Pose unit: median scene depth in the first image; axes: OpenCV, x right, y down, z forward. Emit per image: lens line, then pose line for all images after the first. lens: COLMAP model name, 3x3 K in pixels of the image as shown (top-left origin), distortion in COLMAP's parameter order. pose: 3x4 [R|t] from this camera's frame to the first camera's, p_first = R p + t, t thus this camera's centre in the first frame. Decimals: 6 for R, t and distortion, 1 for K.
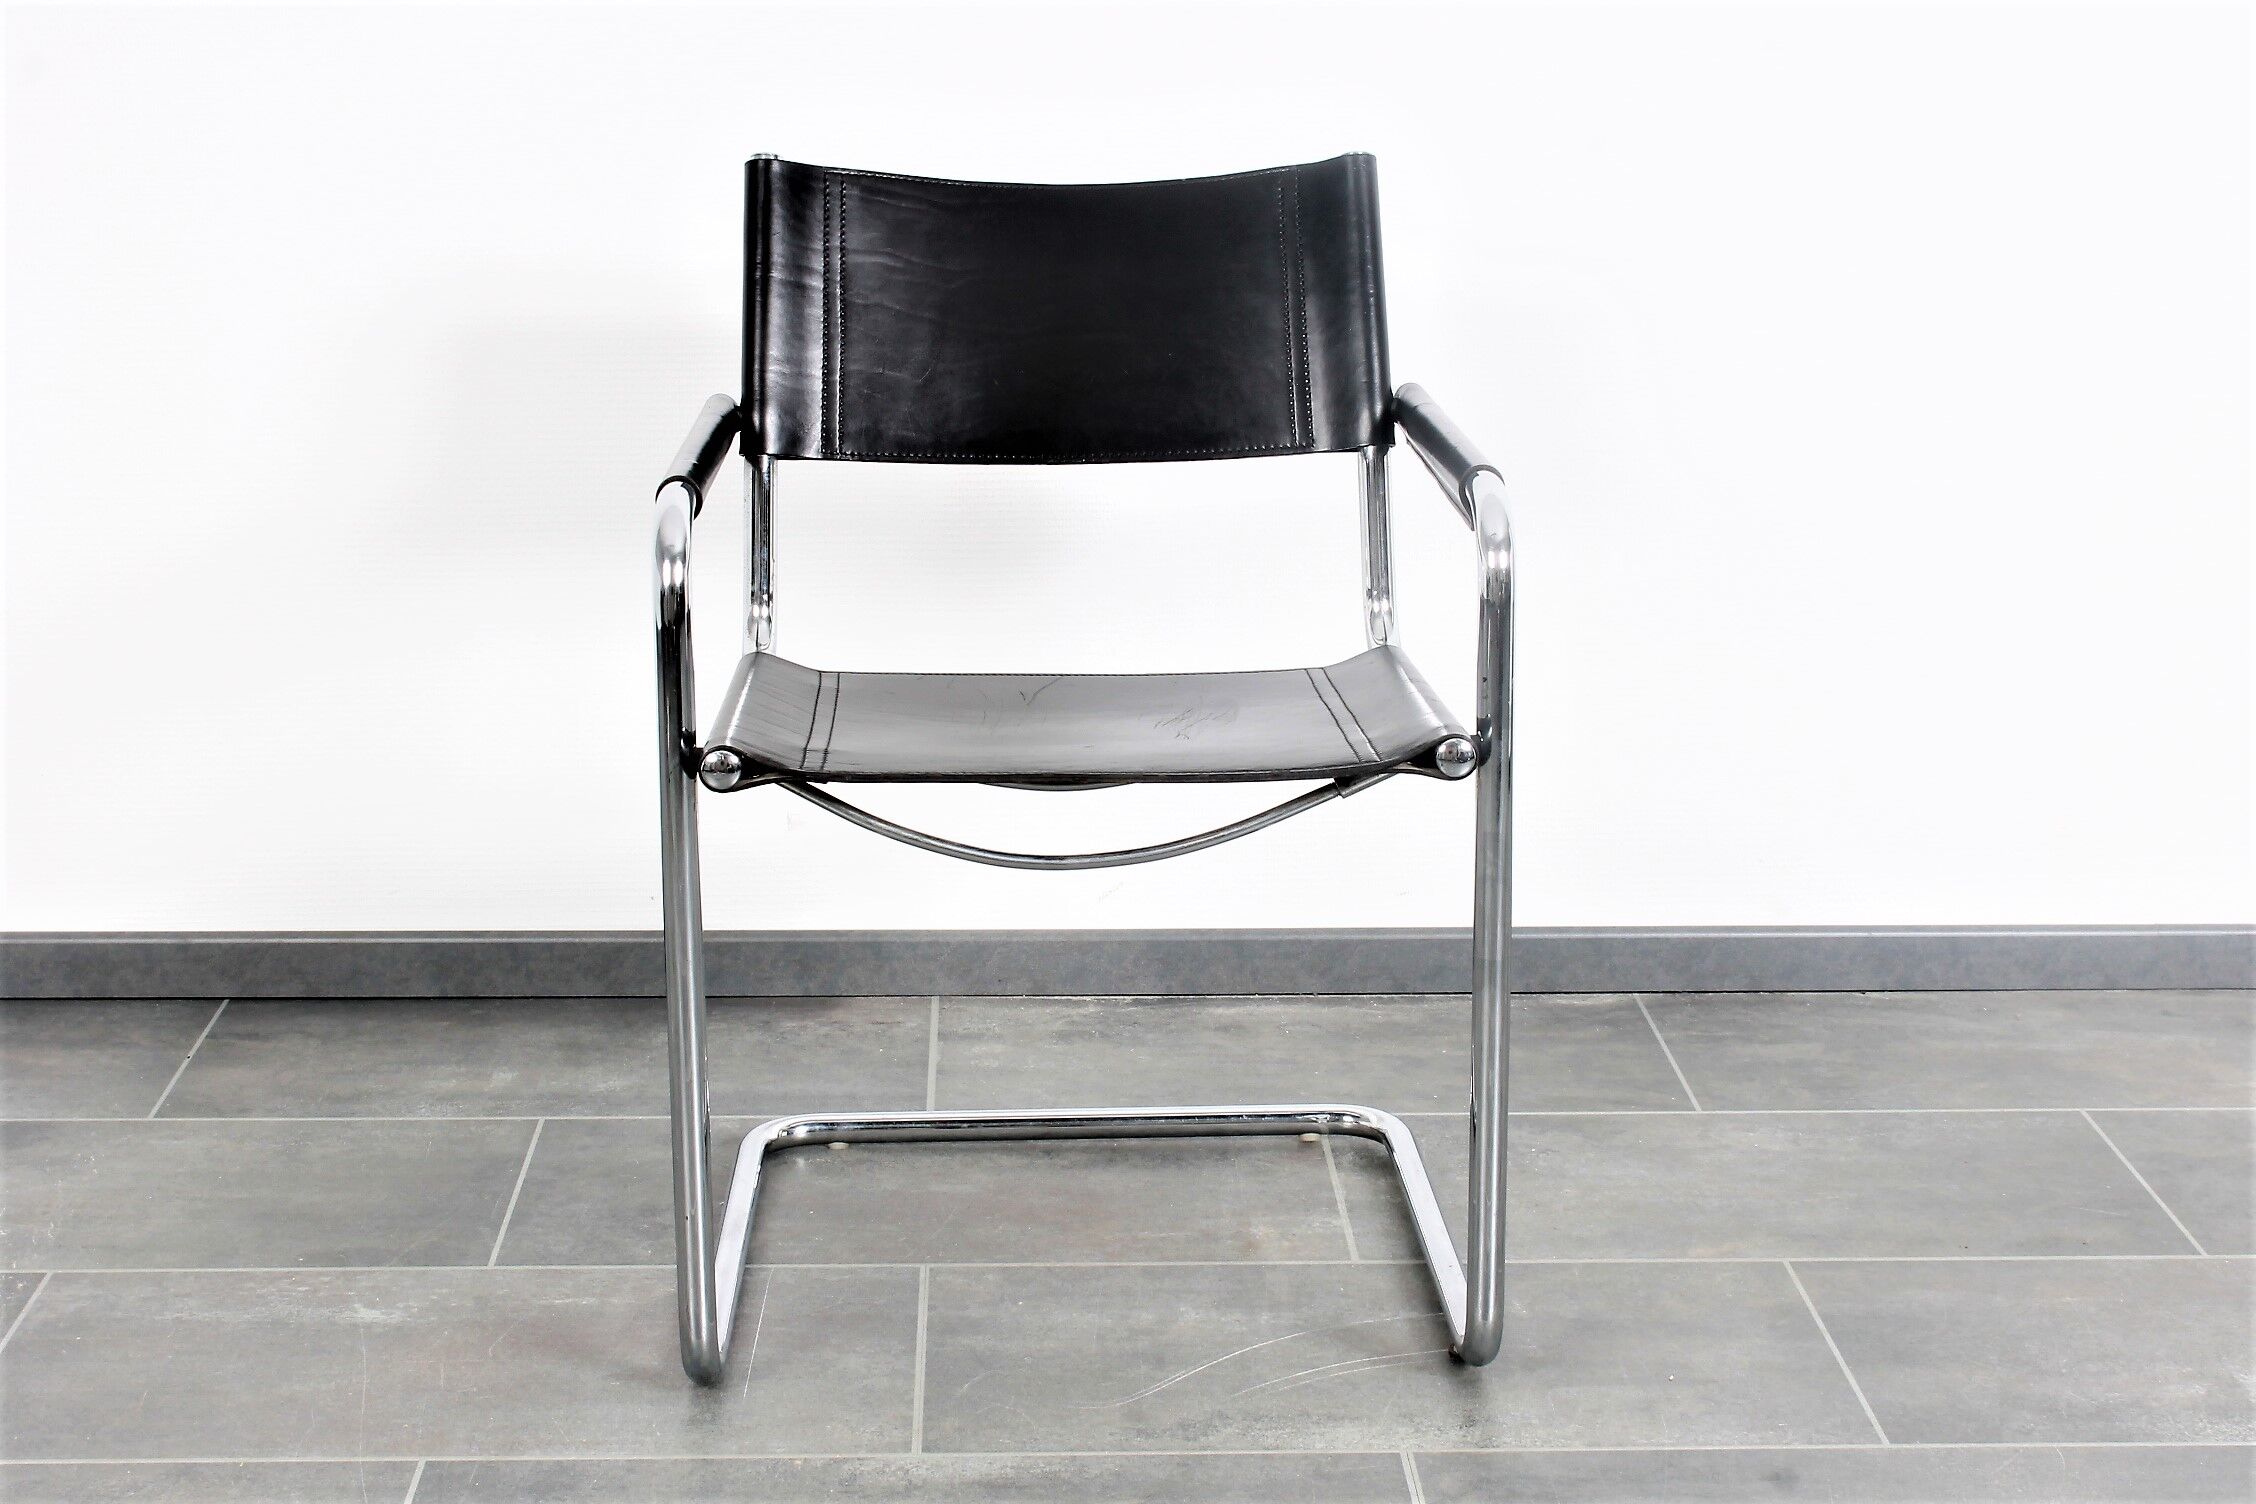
lens RADIAL K [[3690.4, 0, 1128.0], [0, 3690.4, 752.0], [0, 0, 1]] dist [-0.023973, 0.144431]
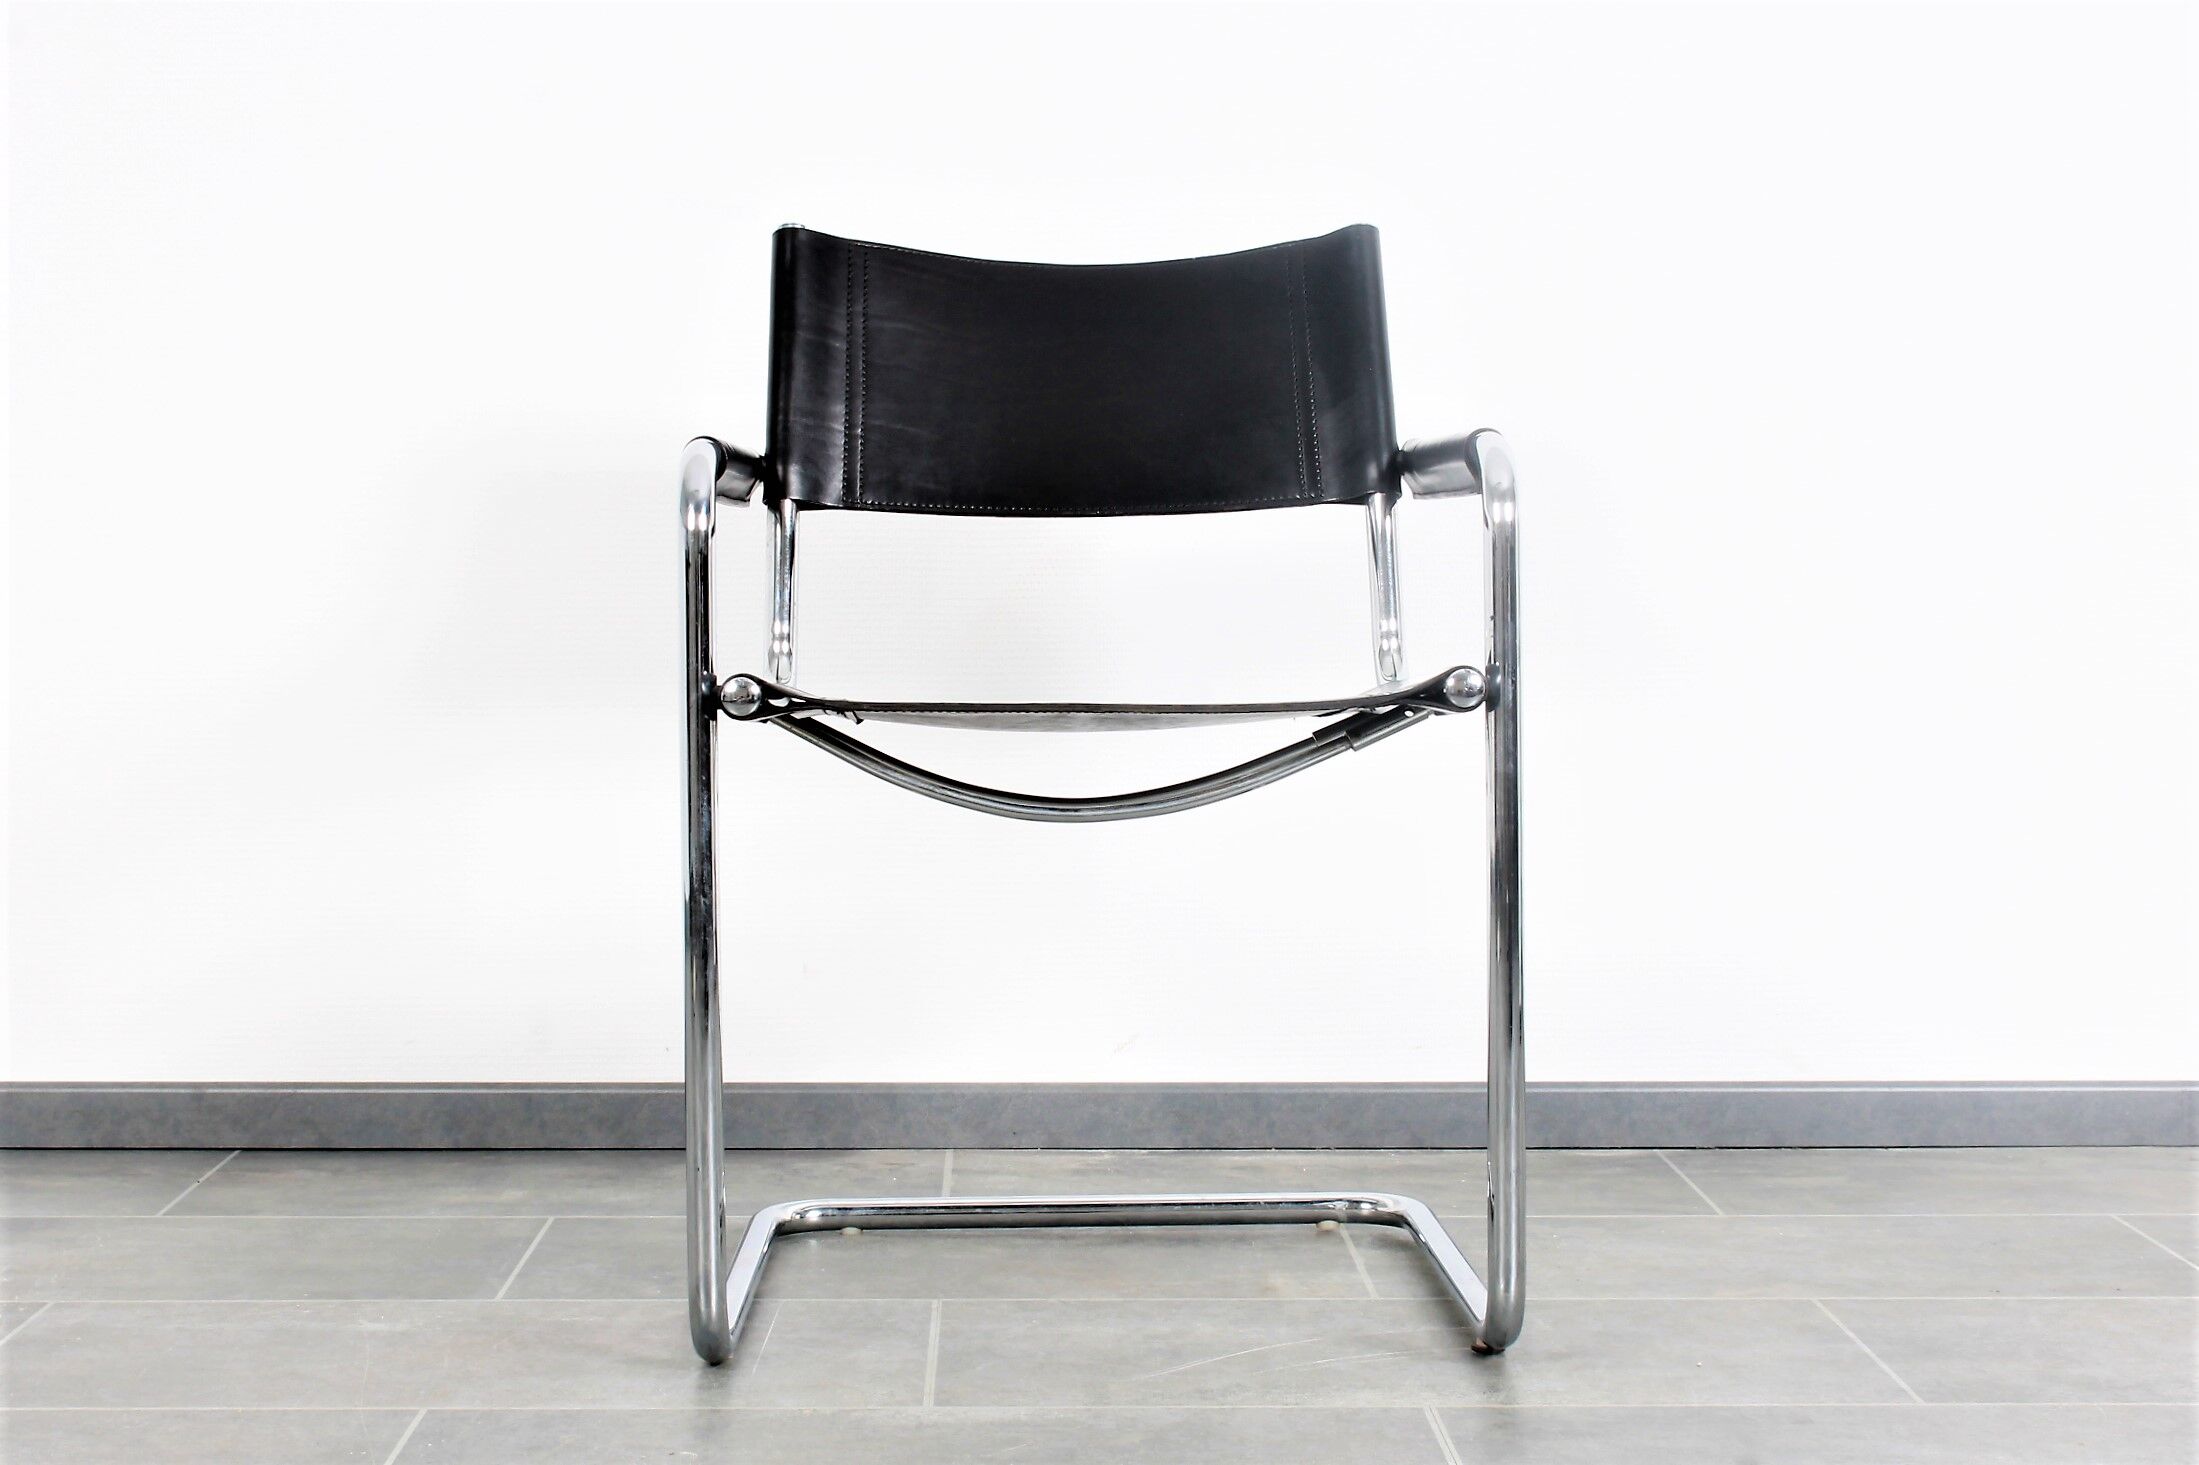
lens RADIAL K [[3687.0, 0, 1099.5], [0, 3687.0, 732.5], [0, 0, 1]] dist [-0.016080, 0.054674]
pose [[0.999924, -0.003188, -0.011870, 0.000320], [0.000894, 0.982082, -0.188453, 0.170394], [0.012258, 0.188428, 0.982011, 0.005523]]
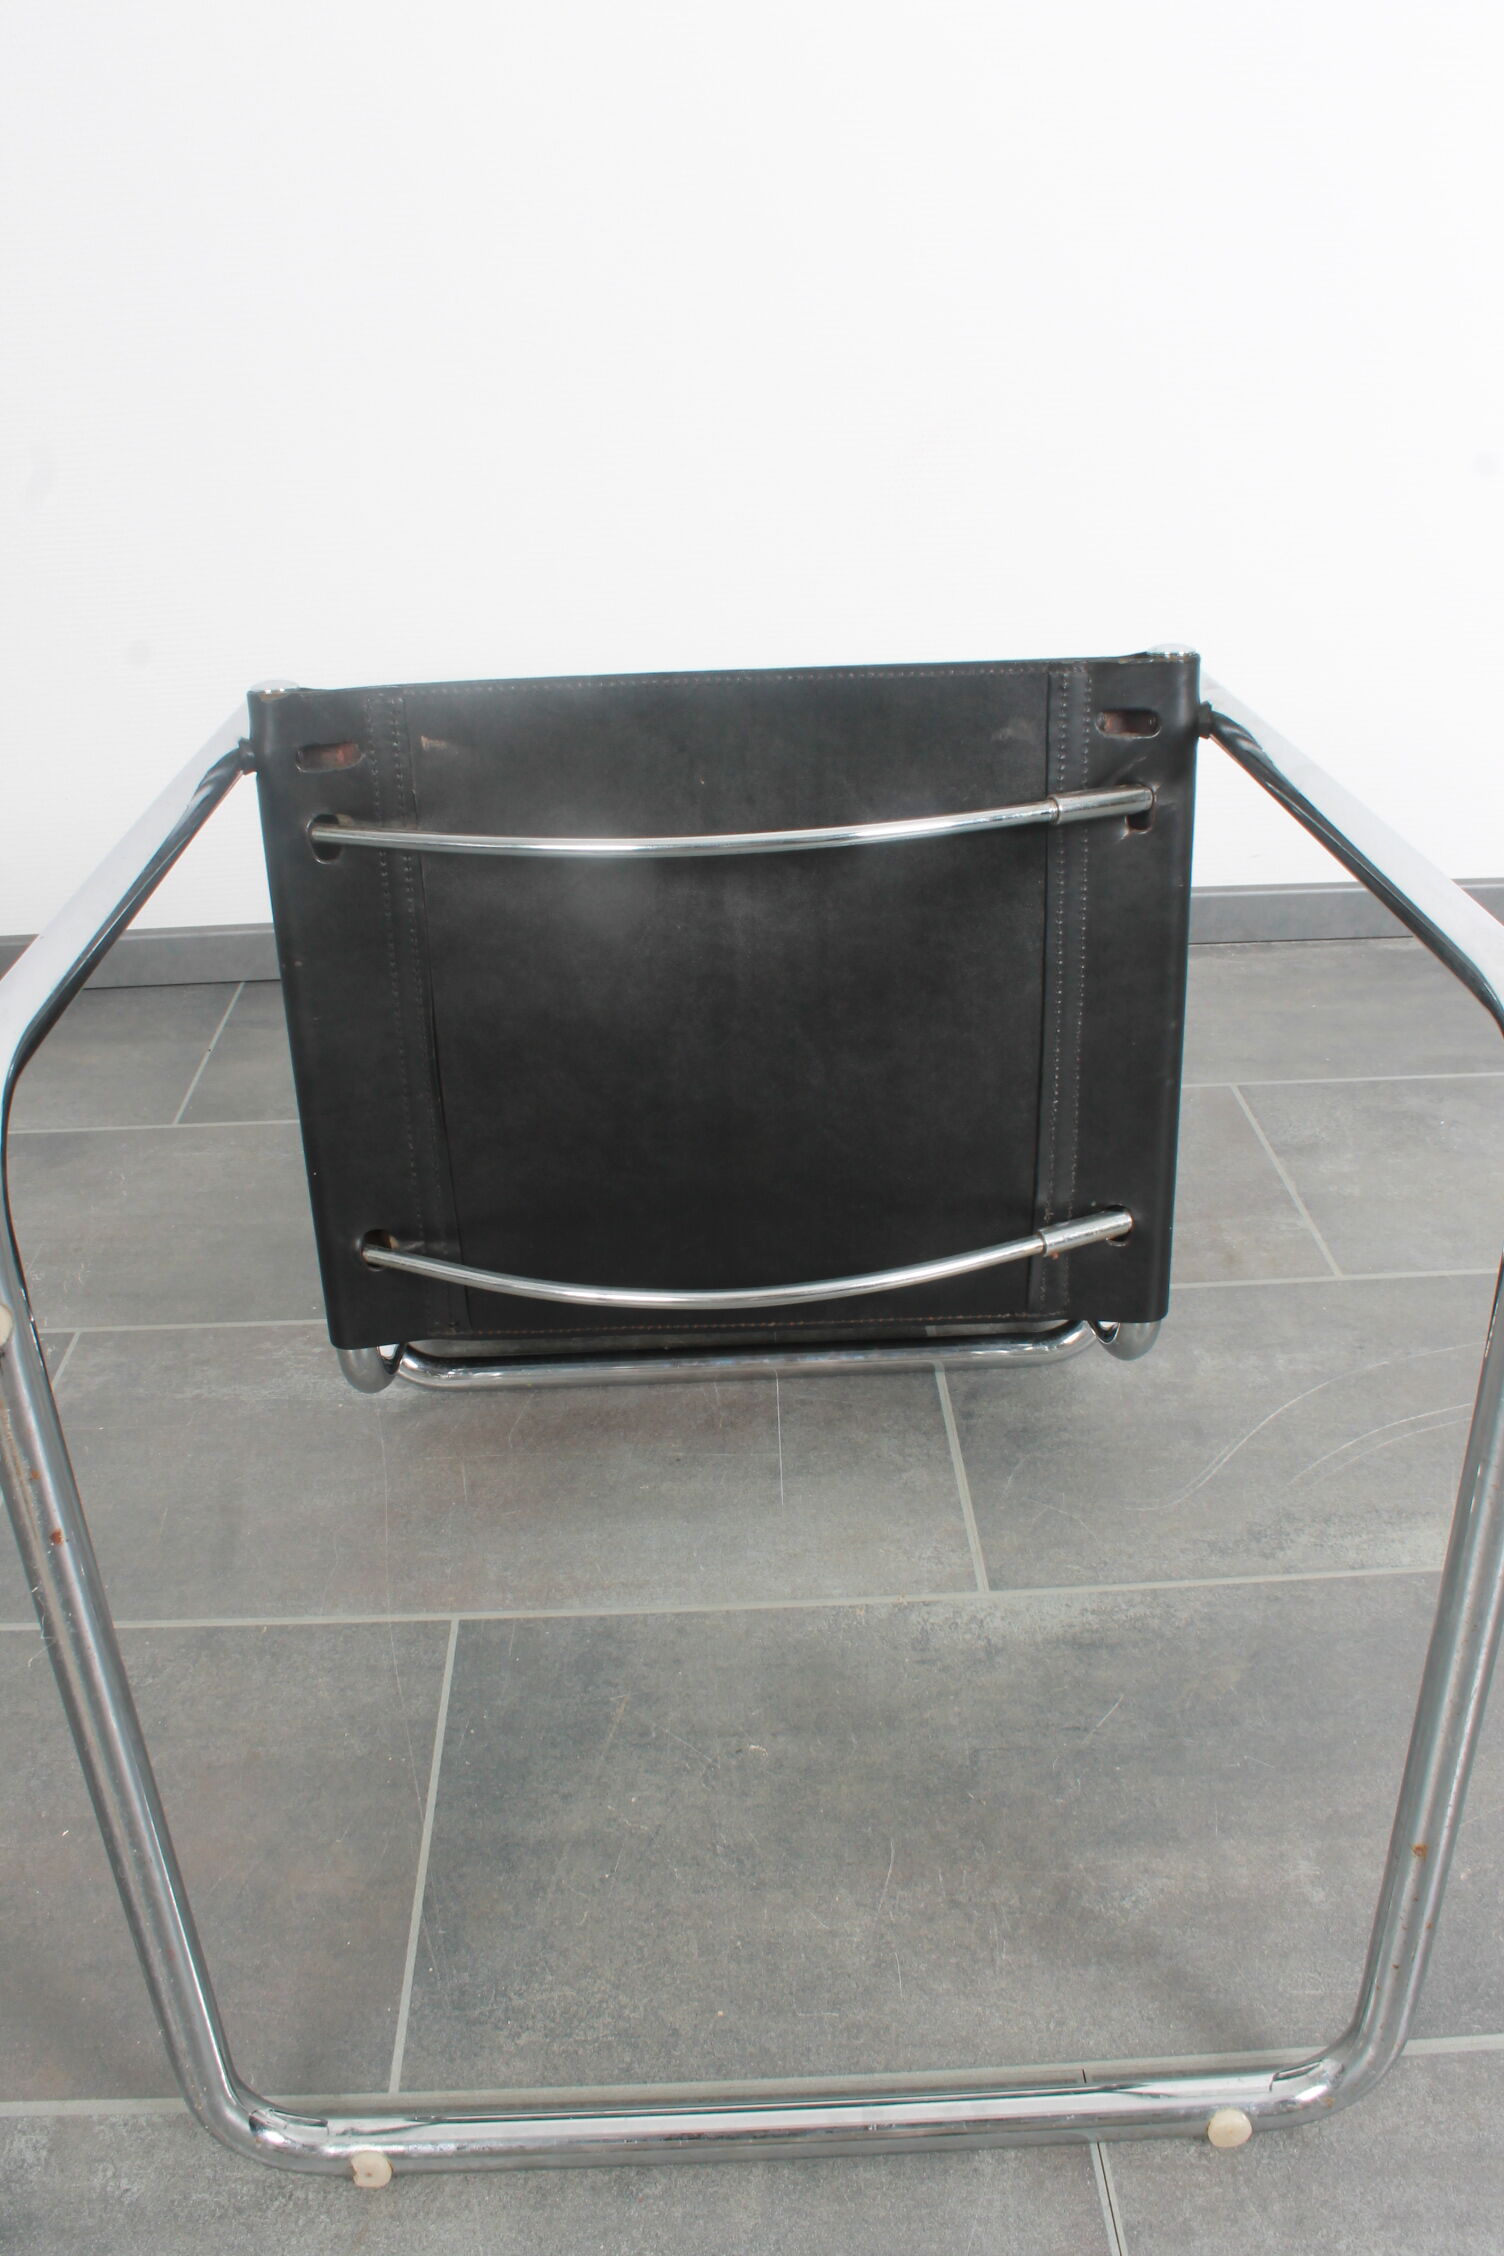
lens RADIAL K [[1931.1, 0, 752.0], [0, 1931.1, 1128.0], [0, 0, 1]] dist [-0.163371, 0.128721]
pose [[0.999430, -0.029550, -0.016319, -0.089563], [0.032665, 0.968534, 0.246730, -0.037161], [0.008515, -0.247122, 0.968947, 0.482146]]
